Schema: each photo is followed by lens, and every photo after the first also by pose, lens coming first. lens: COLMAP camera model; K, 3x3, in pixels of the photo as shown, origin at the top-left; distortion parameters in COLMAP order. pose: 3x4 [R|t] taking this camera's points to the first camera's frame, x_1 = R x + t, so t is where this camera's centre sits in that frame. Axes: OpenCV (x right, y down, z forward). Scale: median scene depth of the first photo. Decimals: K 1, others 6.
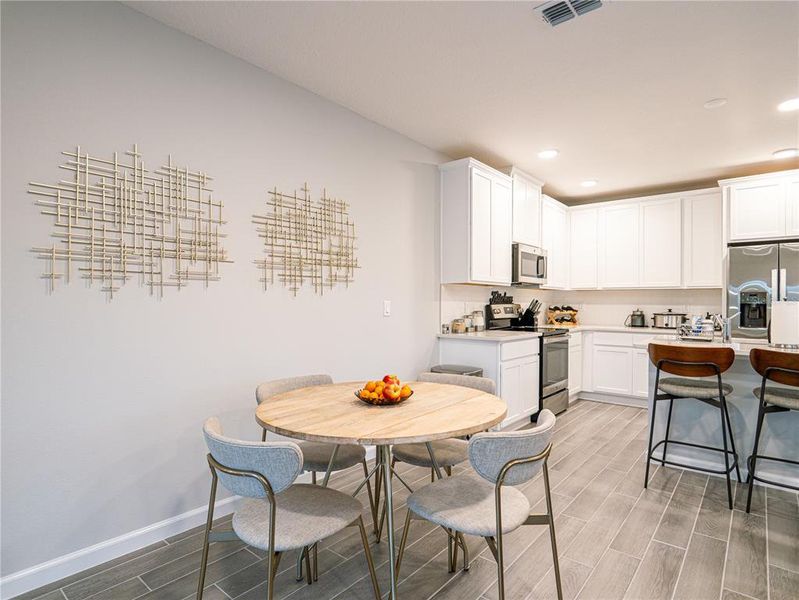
lens RADIAL K [[441.9, 0, 400.9], [0, 441.9, 299.8], [0, 0, 1]] dist [-0.007674, 0.003160]
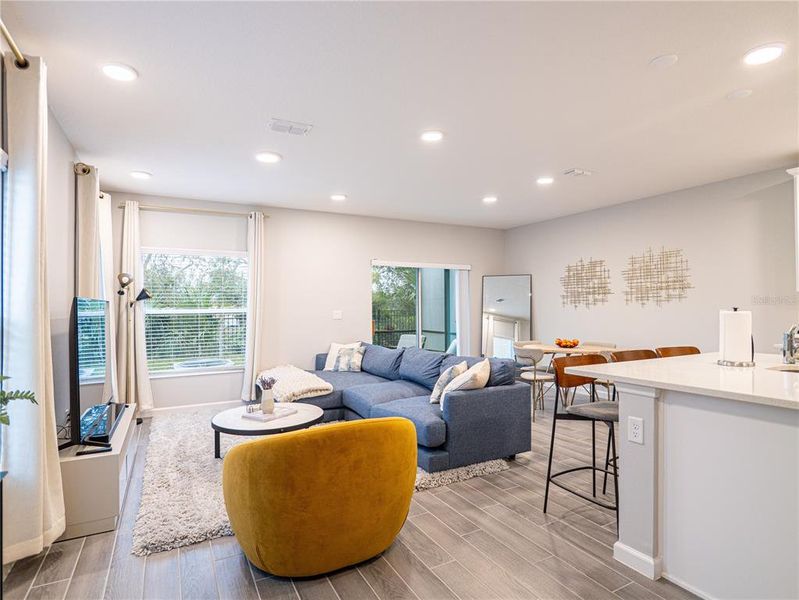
lens RADIAL K [[441.9, 0, 400.0], [0, 441.9, 298.8], [0, 0, 1]] dist [-0.007674, 0.003160]
pose [[-0.376729, -0.026524, -0.925944, 1.419769], [-0.000190, 0.999592, -0.028556, 0.006711], [0.926324, -0.010582, -0.376580, 0.534111]]
